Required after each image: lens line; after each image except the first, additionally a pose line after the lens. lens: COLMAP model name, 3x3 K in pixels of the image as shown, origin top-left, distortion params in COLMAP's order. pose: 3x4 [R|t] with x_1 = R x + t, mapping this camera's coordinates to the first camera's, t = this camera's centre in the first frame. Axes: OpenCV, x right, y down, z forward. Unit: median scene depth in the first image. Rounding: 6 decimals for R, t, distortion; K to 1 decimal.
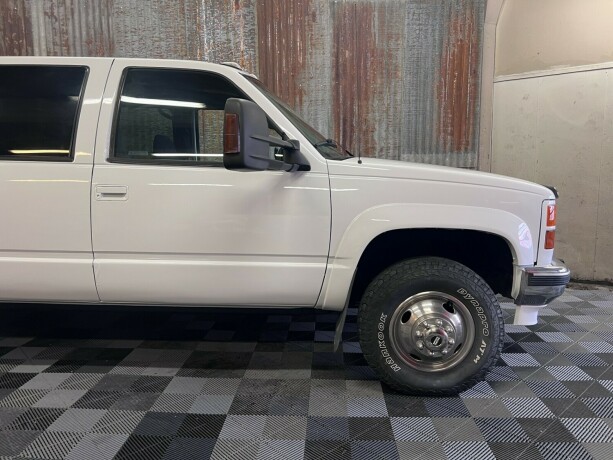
lens RADIAL K [[460.2, 0, 309.5], [0, 460.2, 236.1], [0, 0, 1]] dist [0.048922, -0.055314]
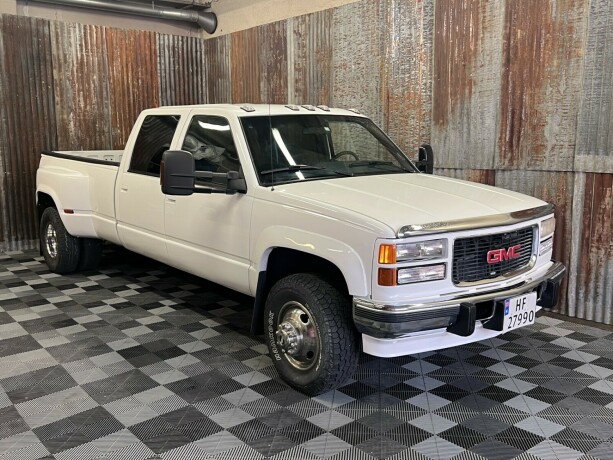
lens RADIAL K [[608.1, 0, 303.1], [0, 608.1, 233.7], [0, 0, 1]] dist [0.028281, 0.000000]
pose [[0.650483, 0.119782, -0.750016, 1.392535], [-0.090735, 0.992669, 0.079841, -0.177473], [0.754082, 0.016117, 0.656583, -0.021236]]
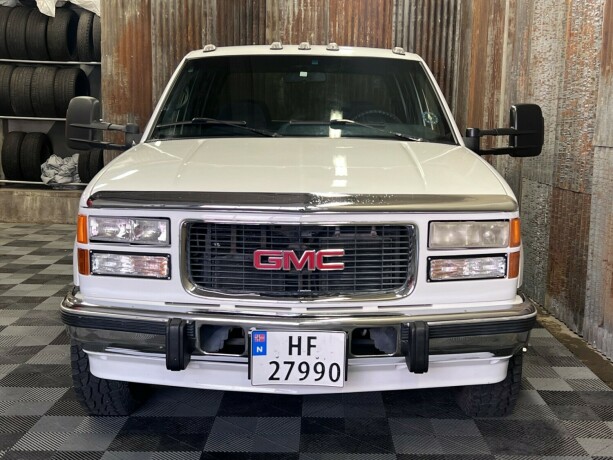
lens RADIAL K [[759.2, 0, 319.3], [0, 759.2, 243.4], [0, 0, 1]] dist [0.048902, 0.000000]
pose [[0.042288, 0.158381, -0.986472, 1.708863], [-0.139760, 0.978585, 0.151123, -0.252118], [0.989282, 0.131479, 0.063518, 1.286645]]
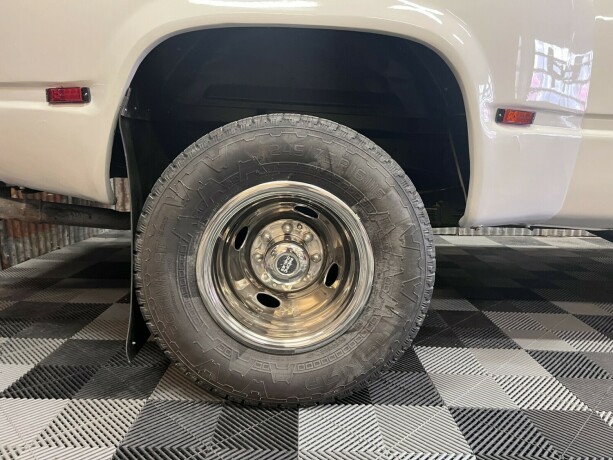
lens RADIAL K [[460.2, 0, 311.8], [0, 460.2, 235.9], [0, 0, 1]] dist [0.048922, -0.055314]
pose [[0.997788, 0.009395, 0.065811, -1.478954], [-0.012479, 0.998835, 0.046608, 0.128106], [-0.065296, -0.047326, 0.996743, 0.490605]]
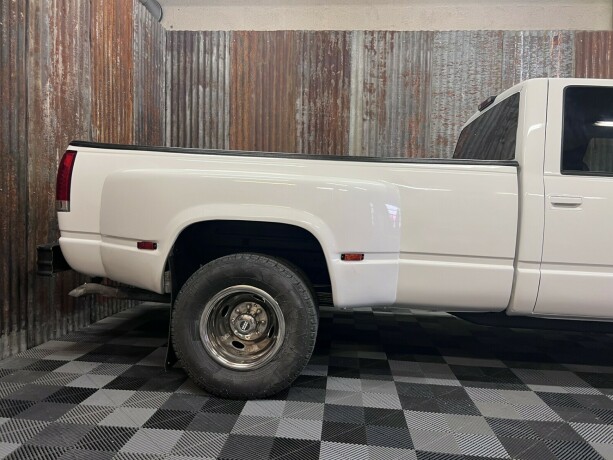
lens RADIAL K [[460.2, 0, 310.1], [0, 460.2, 235.4], [0, 0, 1]] dist [0.048922, -0.055314]
pose [[0.999164, 0.028394, -0.029395, -1.309094], [-0.030692, 0.996250, -0.080896, 0.064913], [0.026988, 0.081730, 0.996289, -0.017139]]
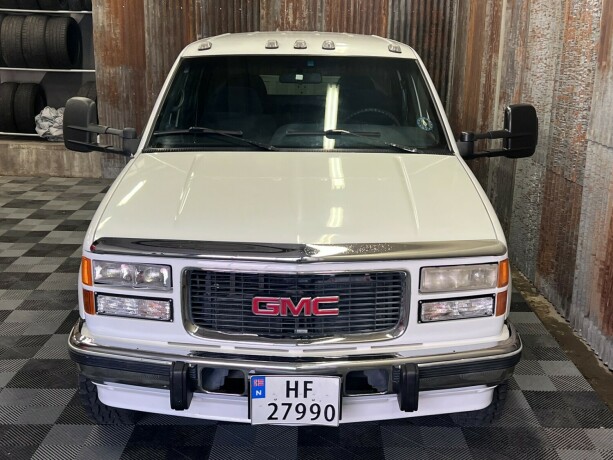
lens RADIAL K [[759.2, 0, 318.5], [0, 759.2, 243.4], [0, 0, 1]] dist [0.048902, 0.000000]
pose [[0.046359, 0.270849, -0.961505, 1.707362], [-0.140133, 0.954785, 0.262200, -0.460397], [0.989047, 0.122583, 0.082218, 1.257985]]
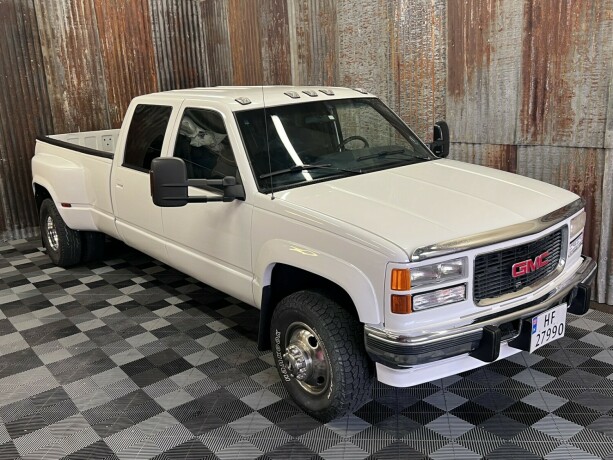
lens RADIAL K [[608.1, 0, 304.7], [0, 608.1, 235.5], [0, 0, 1]] dist [0.028281, 0.000000]
pose [[0.637820, 0.162678, -0.752809, 1.287113], [-0.044163, 0.983556, 0.175123, -0.330756], [0.768918, -0.078450, 0.634516, 0.094432]]
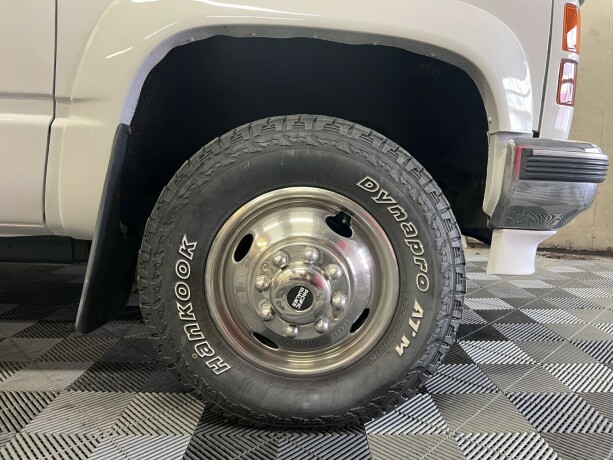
lens RADIAL K [[460.2, 0, 308.3], [0, 460.2, 234.3], [0, 0, 1]] dist [0.048922, -0.055314]
pose [[0.998706, 0.017221, 0.047843, 0.244399], [-0.016968, 0.999840, -0.005707, 0.161341], [-0.047934, 0.004888, 0.998839, 0.557268]]
